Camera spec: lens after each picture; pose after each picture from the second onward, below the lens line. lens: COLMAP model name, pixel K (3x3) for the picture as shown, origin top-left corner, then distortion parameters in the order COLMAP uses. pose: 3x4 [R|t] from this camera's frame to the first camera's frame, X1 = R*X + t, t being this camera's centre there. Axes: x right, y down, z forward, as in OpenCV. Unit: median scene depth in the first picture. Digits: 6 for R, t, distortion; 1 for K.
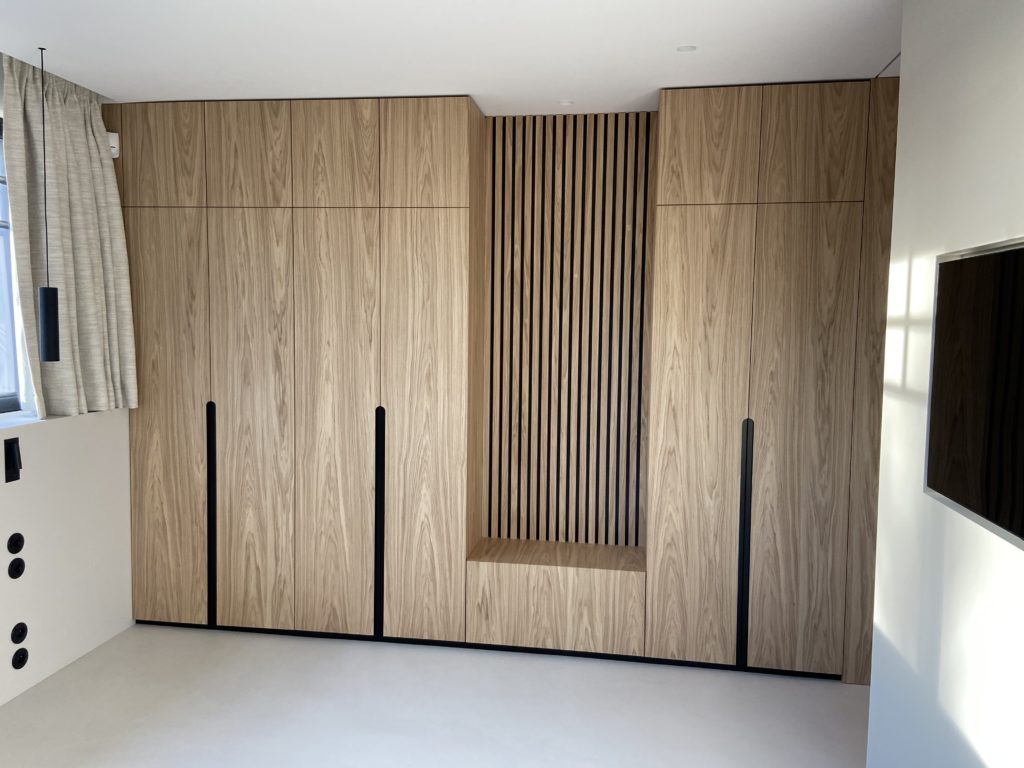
lens RADIAL K [[773.0, 0, 512.2], [0, 773.0, 367.6], [0, 0, 1]] dist [0.082079, -0.096030]
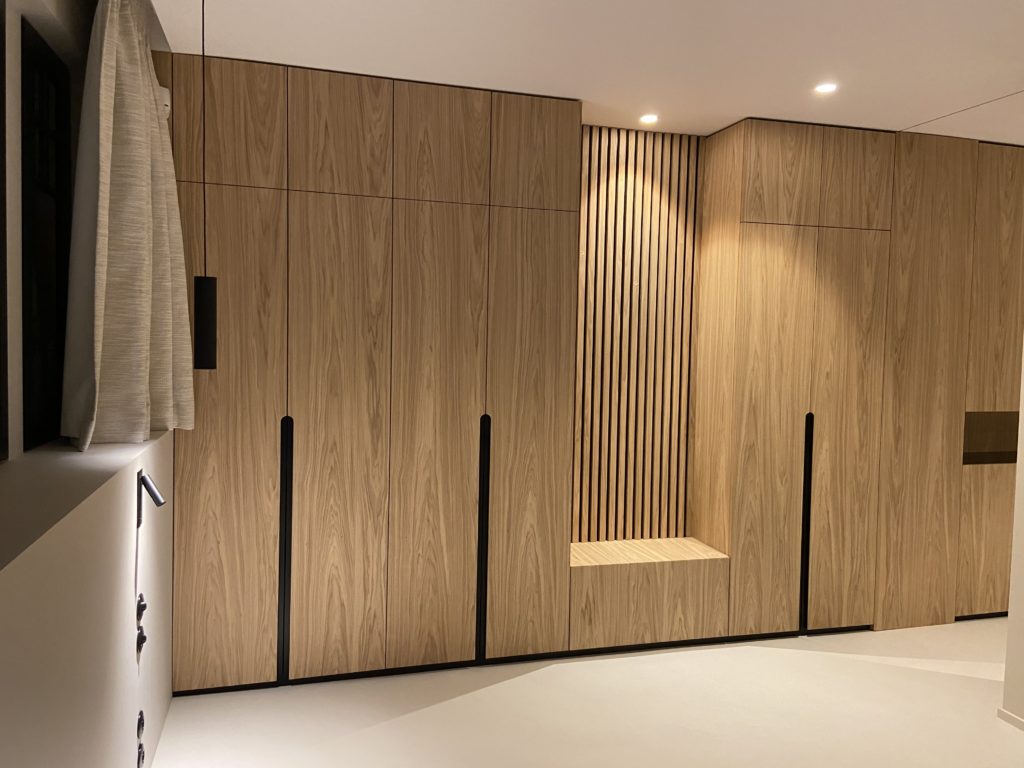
lens RADIAL K [[773.0, 0, 512.2], [0, 773.0, 367.6], [0, 0, 1]] dist [0.082079, -0.096030]
pose [[0.909539, -0.010772, 0.415480, -0.533164], [0.017516, 0.999769, -0.012425, 0.005055], [-0.415250, 0.018578, 0.909518, 0.125091]]
